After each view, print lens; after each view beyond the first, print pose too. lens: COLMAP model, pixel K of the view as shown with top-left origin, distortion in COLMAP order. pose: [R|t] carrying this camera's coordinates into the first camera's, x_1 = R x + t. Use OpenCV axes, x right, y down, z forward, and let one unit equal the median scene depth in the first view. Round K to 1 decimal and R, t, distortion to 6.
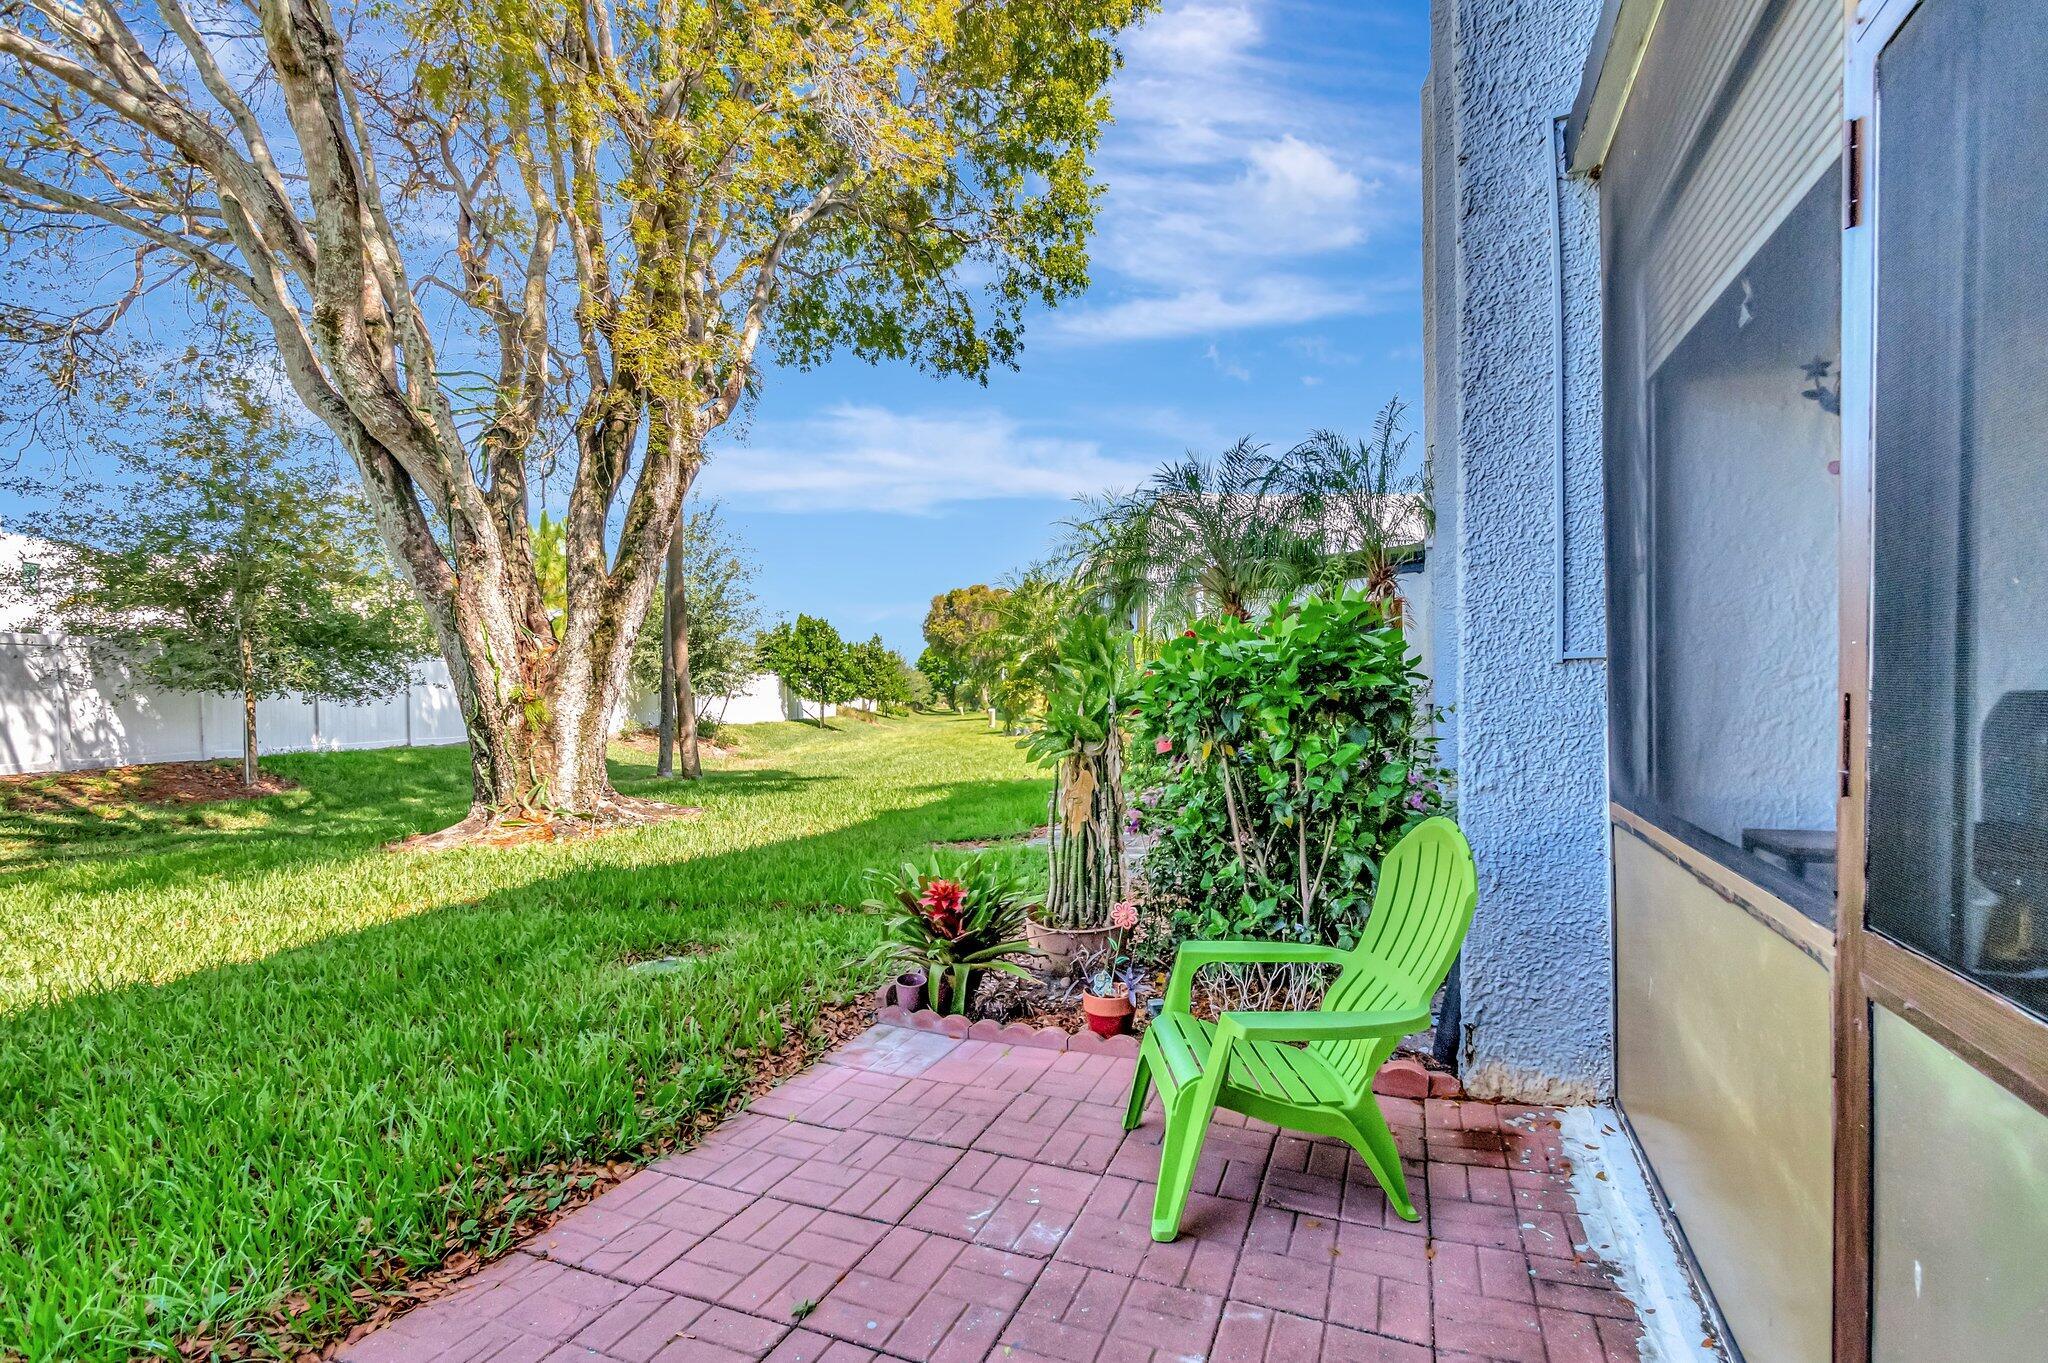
lens RADIAL K [[908.1, 0, 1041.0], [0, 908.1, 693.3], [0, 0, 1]] dist [0.005692, -0.003427]
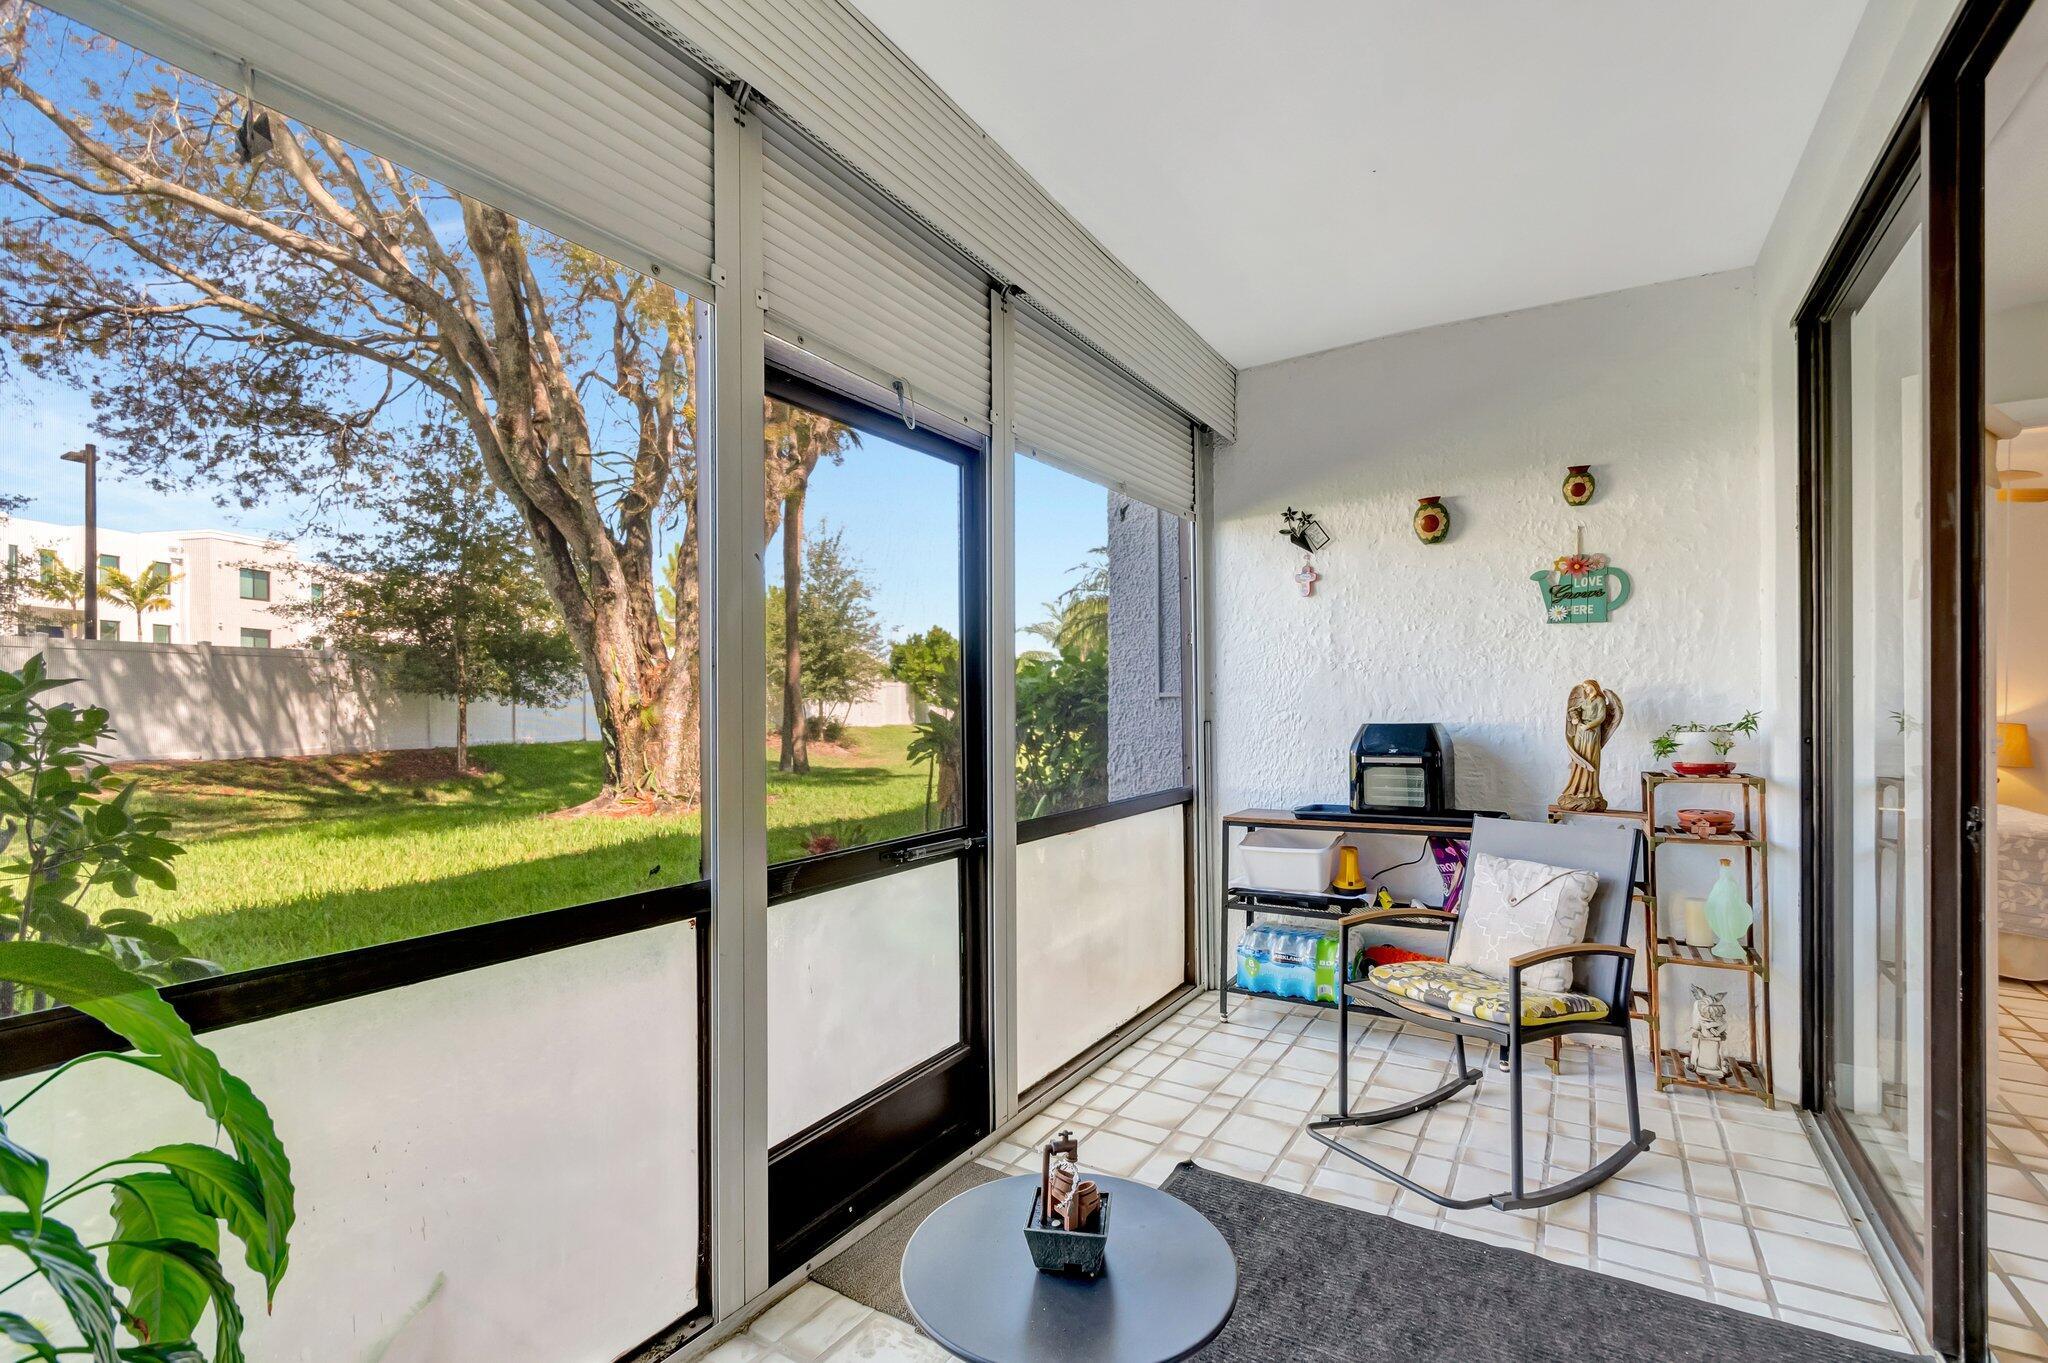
lens RADIAL K [[908.1, 0, 1072.4], [0, 908.1, 684.0], [0, 0, 1]] dist [0.005692, -0.003427]
pose [[0.989397, 0.008886, -0.144964, 0.196223], [-0.011163, 0.999827, -0.014905, -0.010513], [0.144806, 0.016366, 0.989325, -0.166874]]
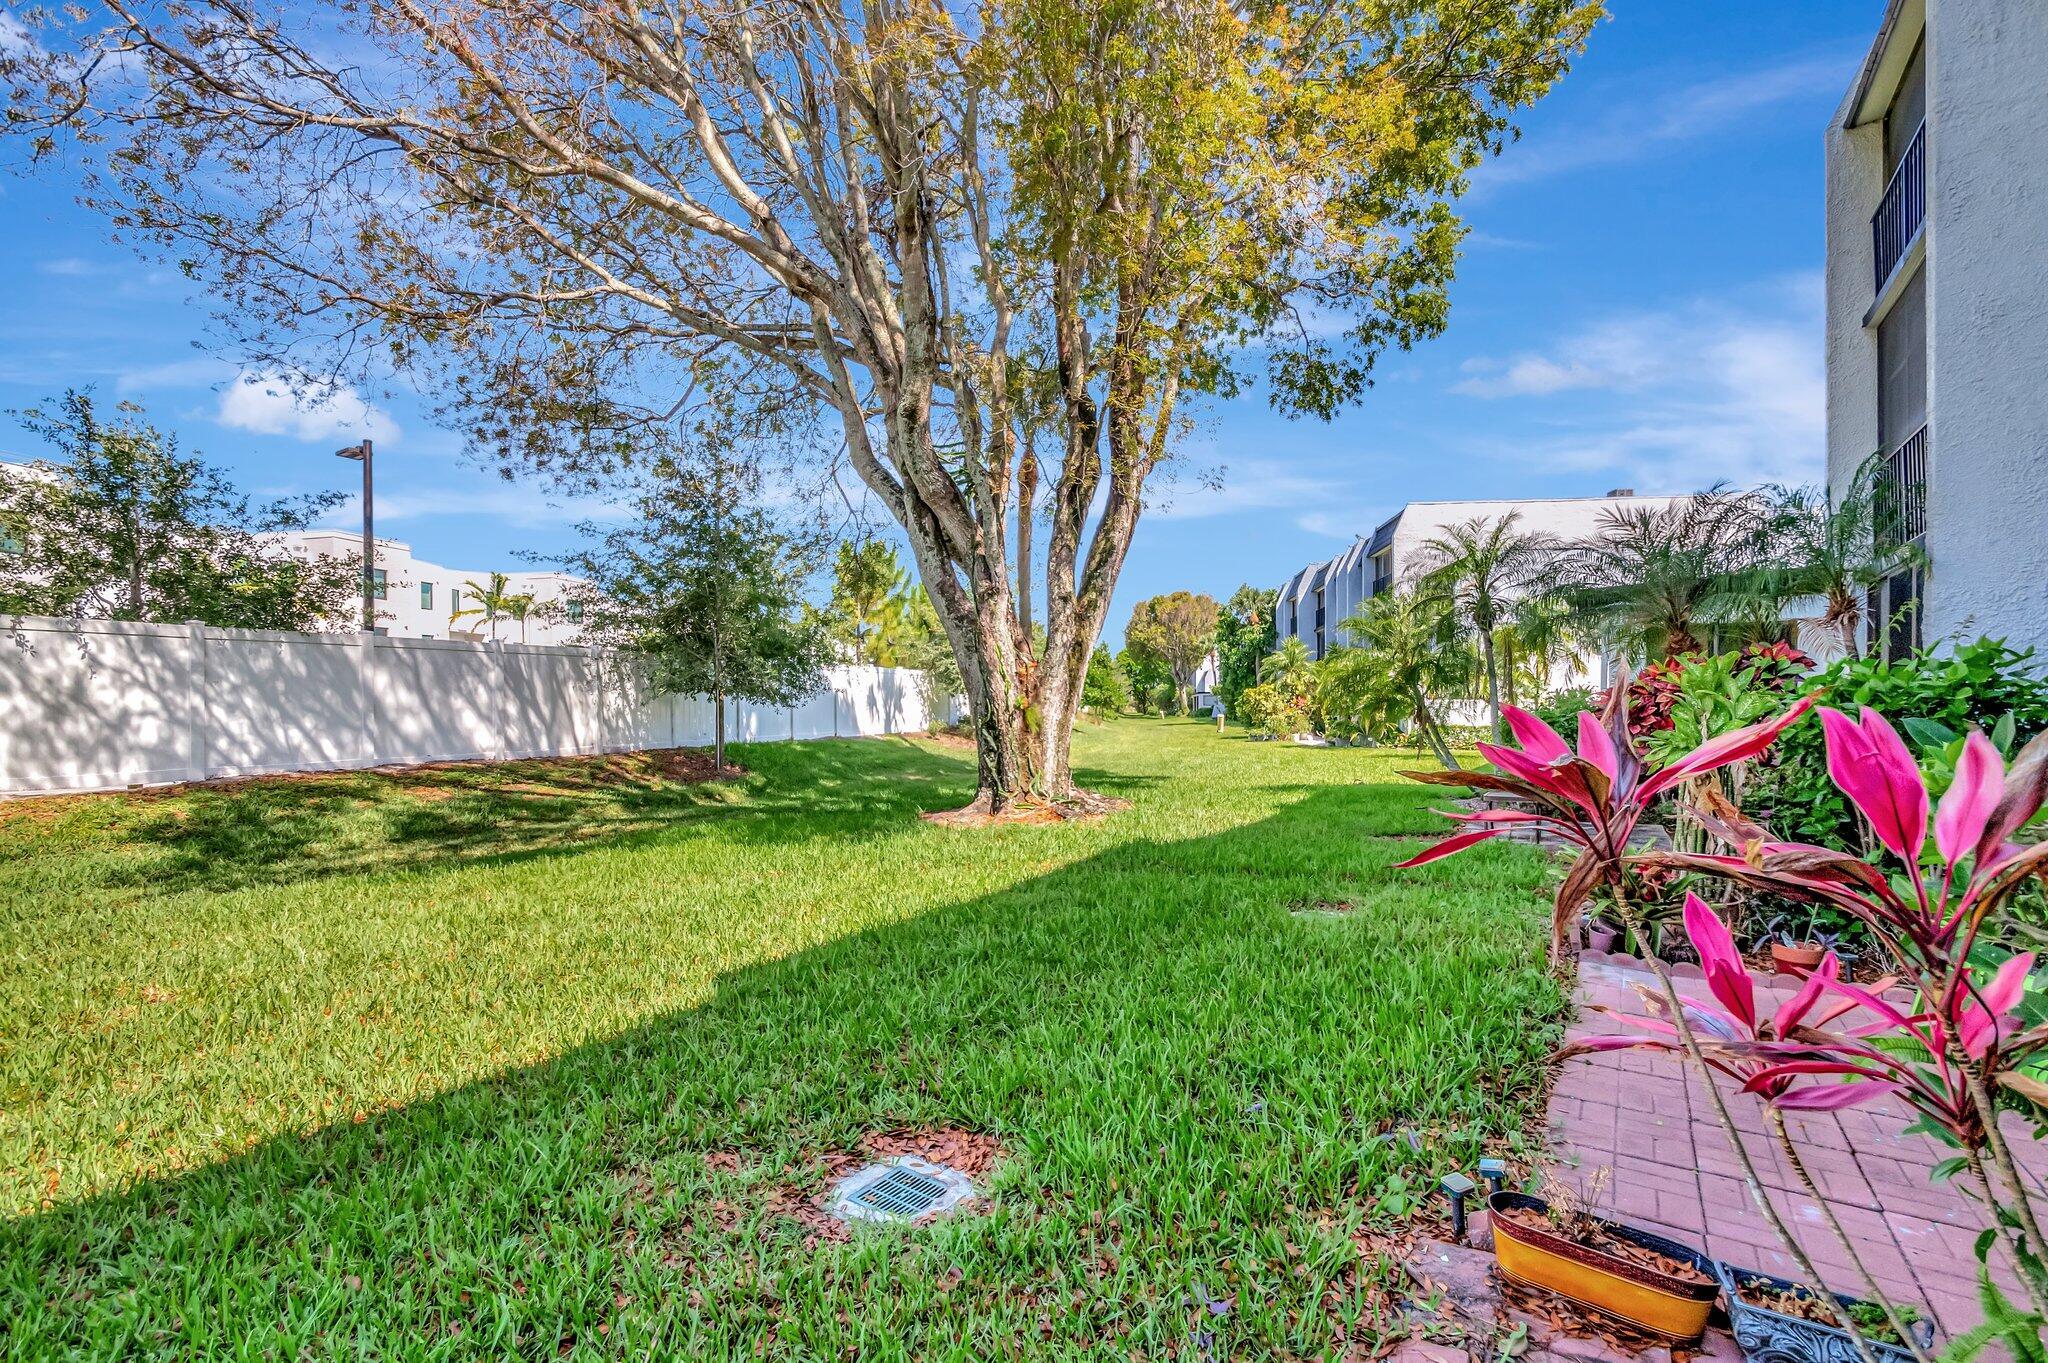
lens RADIAL K [[908.1, 0, 1025.0], [0, 908.1, 693.7], [0, 0, 1]] dist [0.005692, -0.003427]
pose [[0.981682, 0.013412, -0.190056, -0.283429], [-0.013889, 0.999903, -0.001179, -0.007805], [0.190021, 0.003797, 0.981773, -0.188582]]
